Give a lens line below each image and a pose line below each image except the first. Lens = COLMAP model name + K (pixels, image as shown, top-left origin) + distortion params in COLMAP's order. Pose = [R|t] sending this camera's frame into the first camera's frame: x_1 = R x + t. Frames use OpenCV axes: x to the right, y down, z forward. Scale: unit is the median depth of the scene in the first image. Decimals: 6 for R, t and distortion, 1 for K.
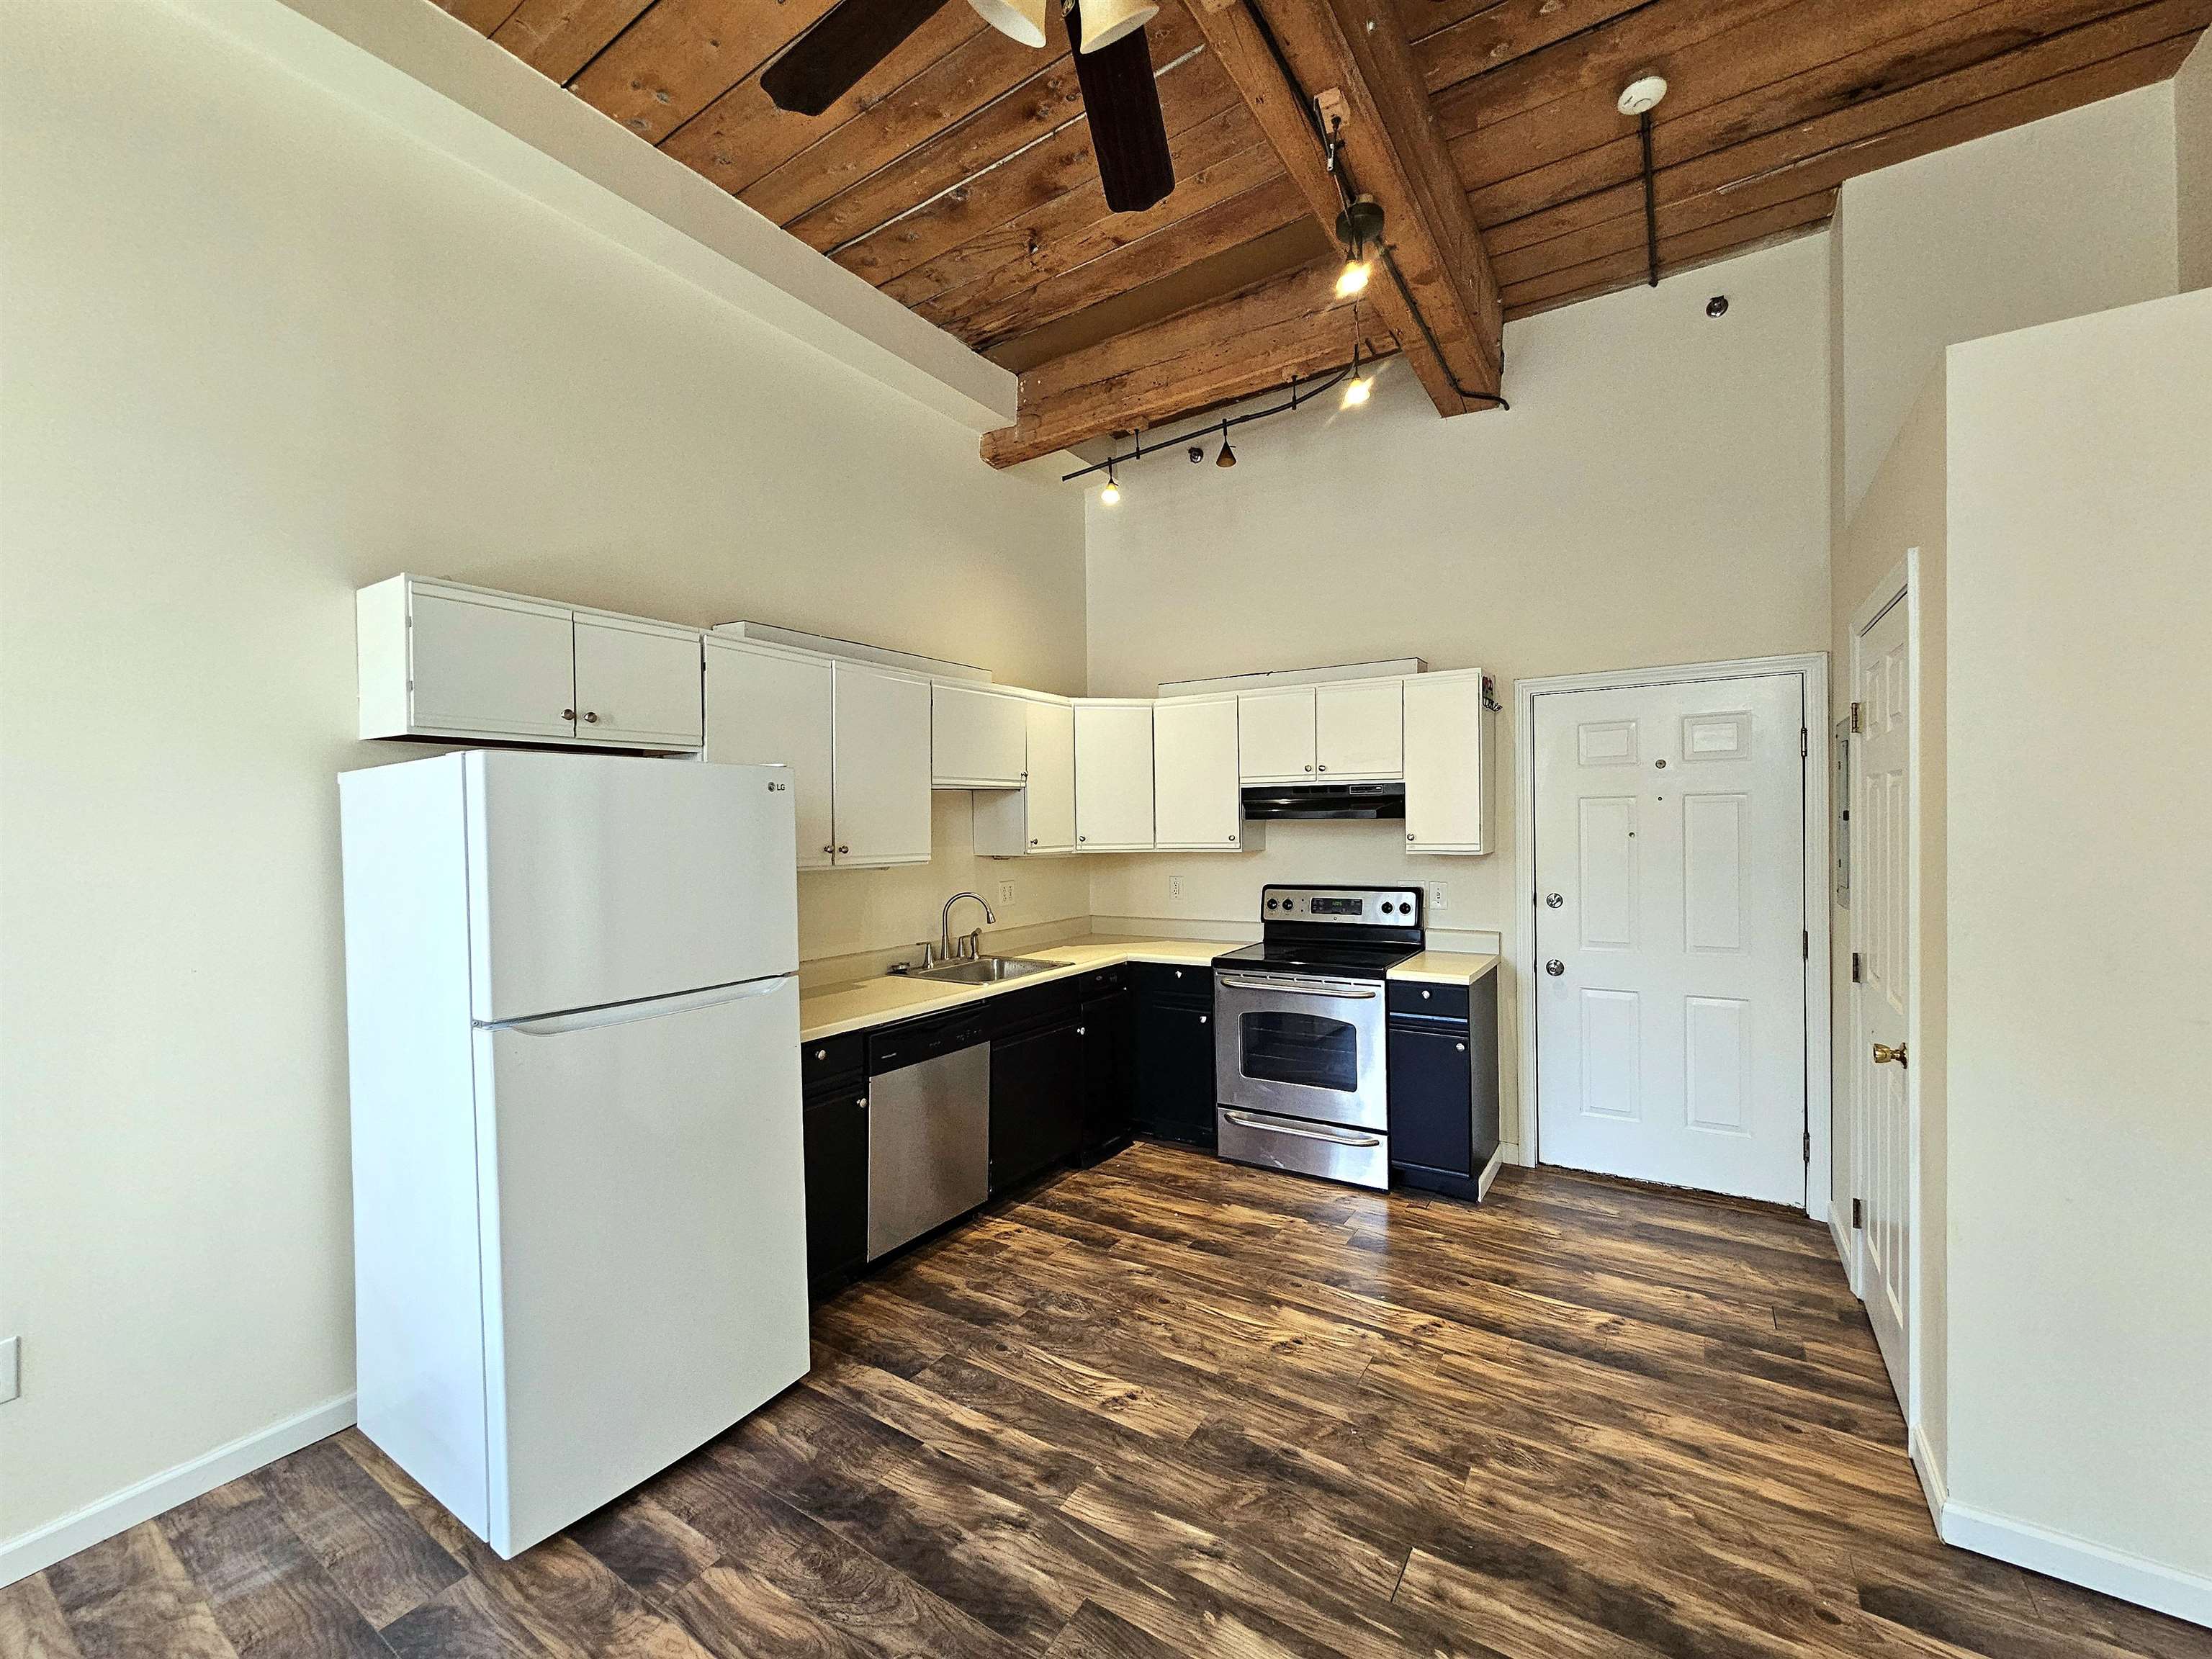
lens RADIAL K [[907.0, 0, 1096.3], [0, 907.0, 839.0], [0, 0, 1]] dist [-0.003217, 0.001282]
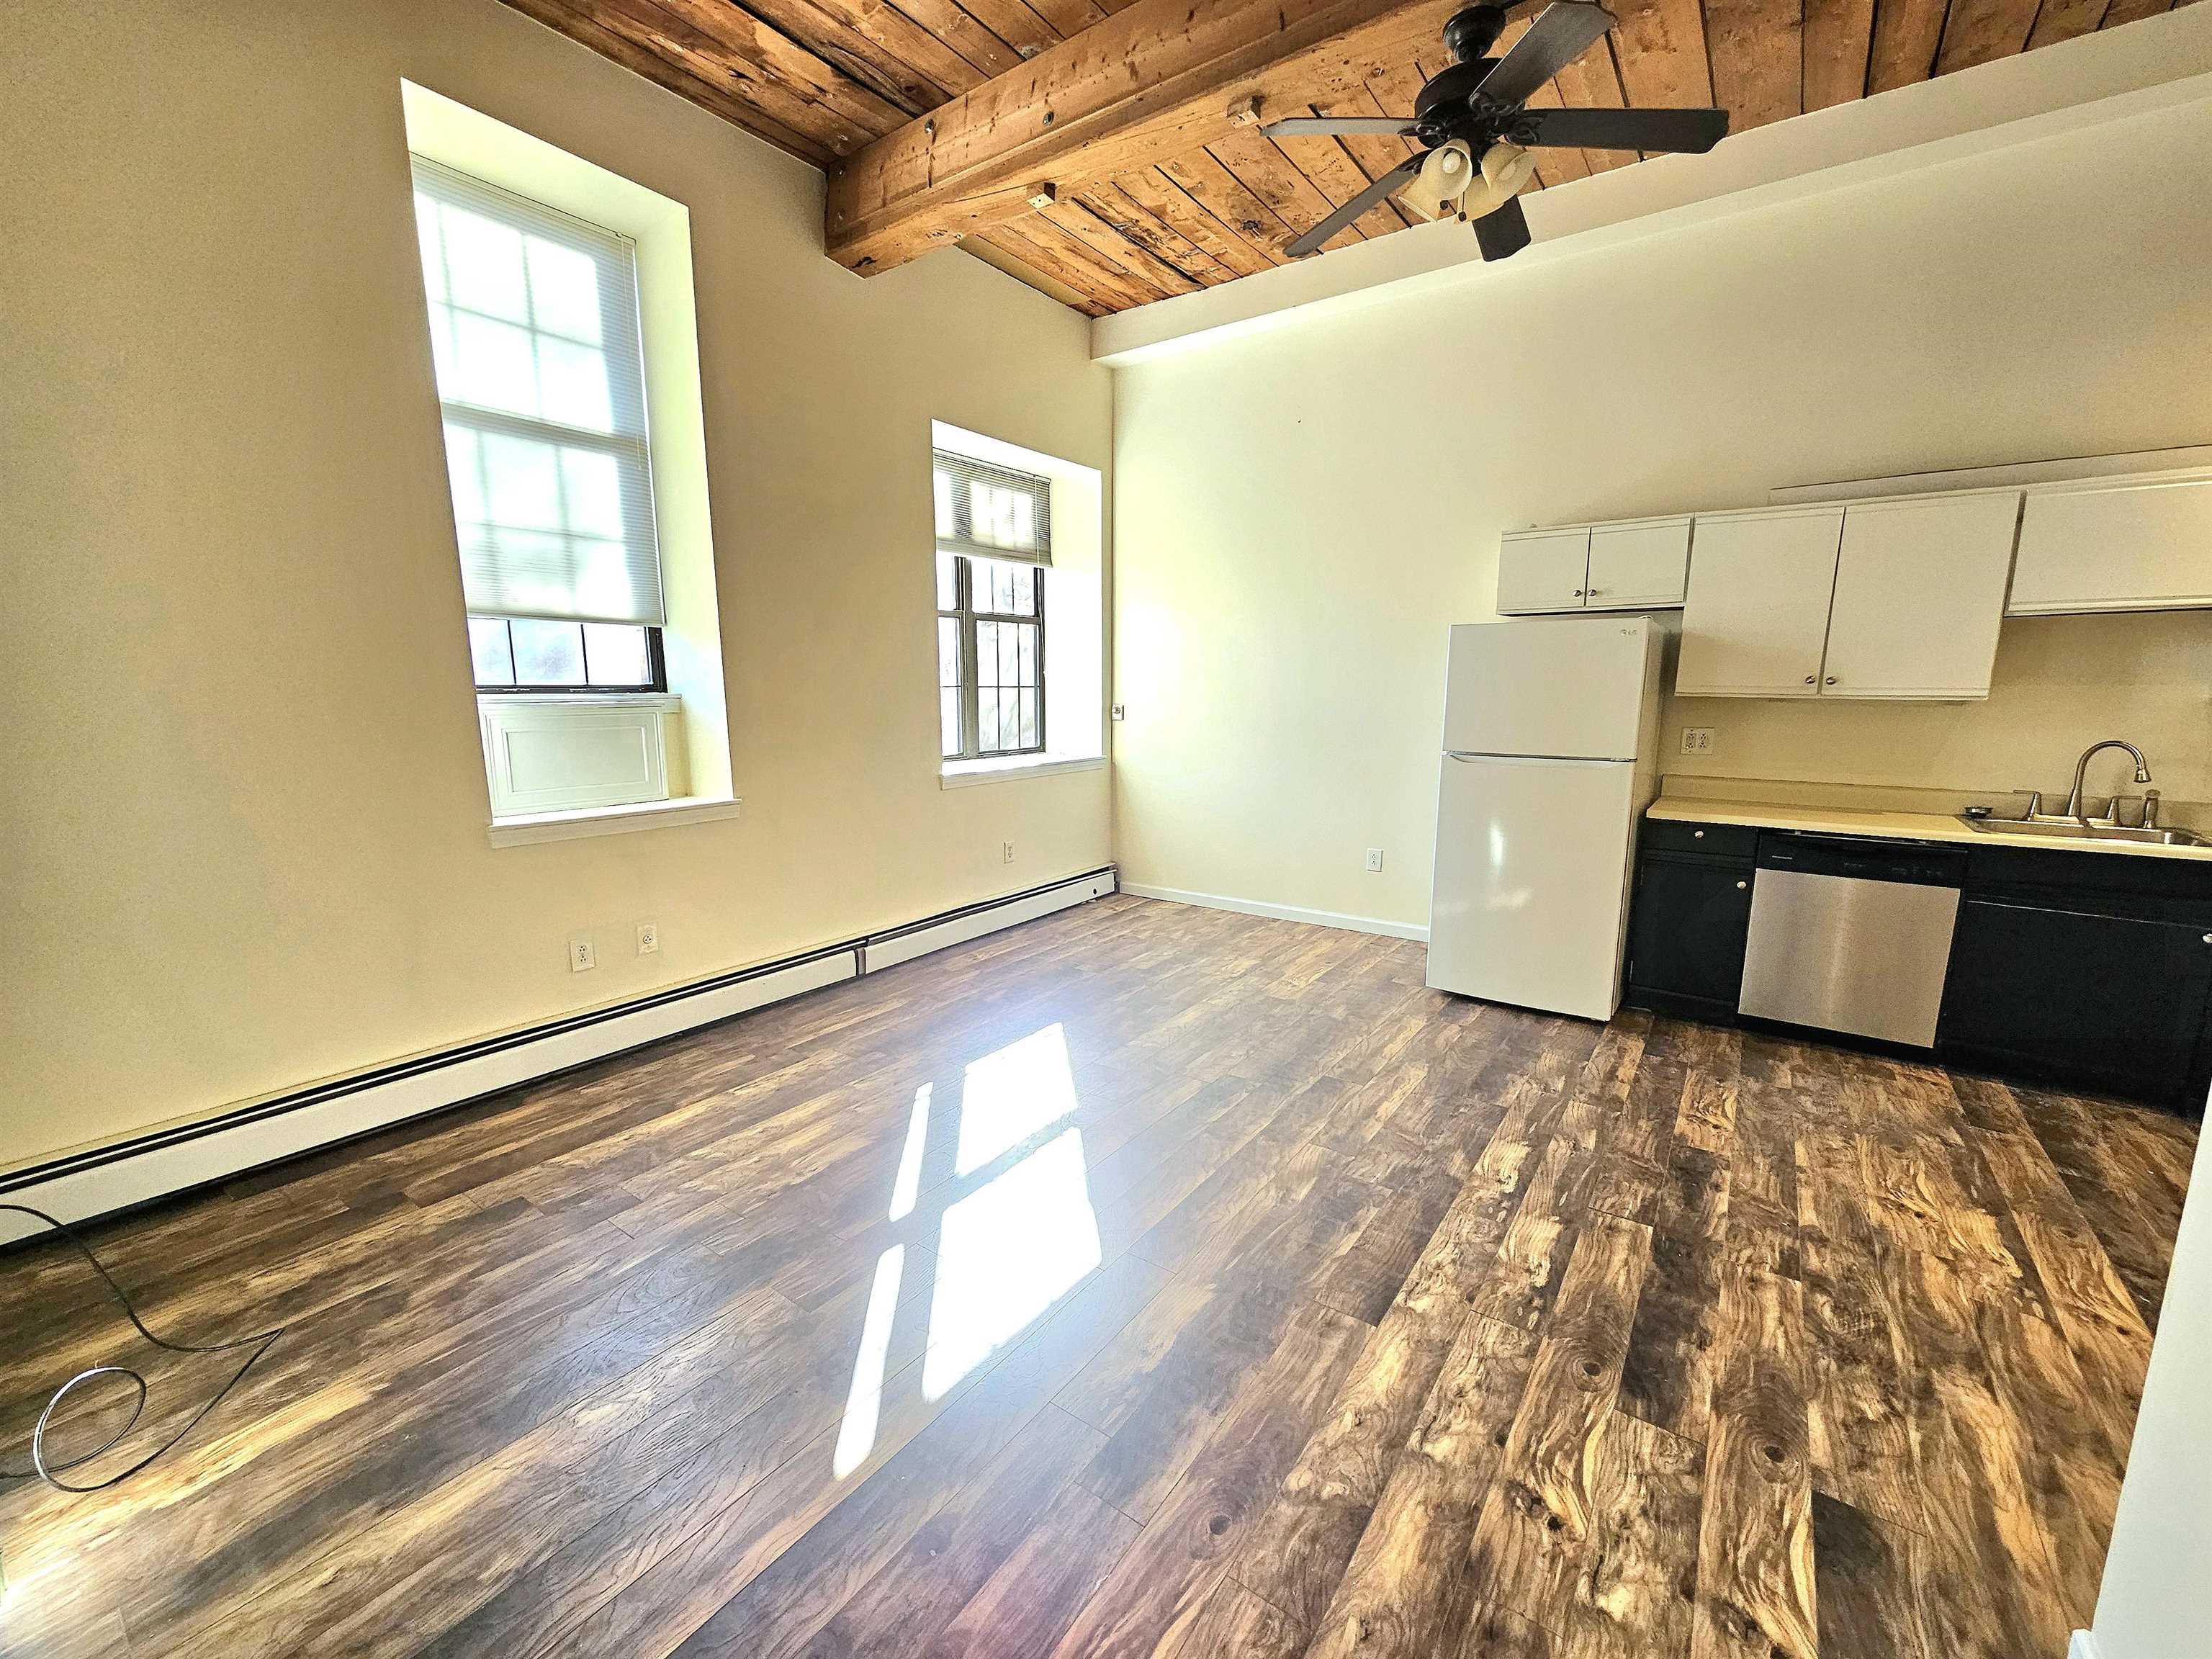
lens RADIAL K [[907.0, 0, 1096.3], [0, 907.0, 839.0], [0, 0, 1]] dist [-0.003217, 0.001282]
pose [[-0.051401, 0.182262, -0.981906, 1.206139], [-0.015483, 0.982942, 0.183265, 0.017010], [0.998558, 0.024623, -0.047702, 0.203807]]
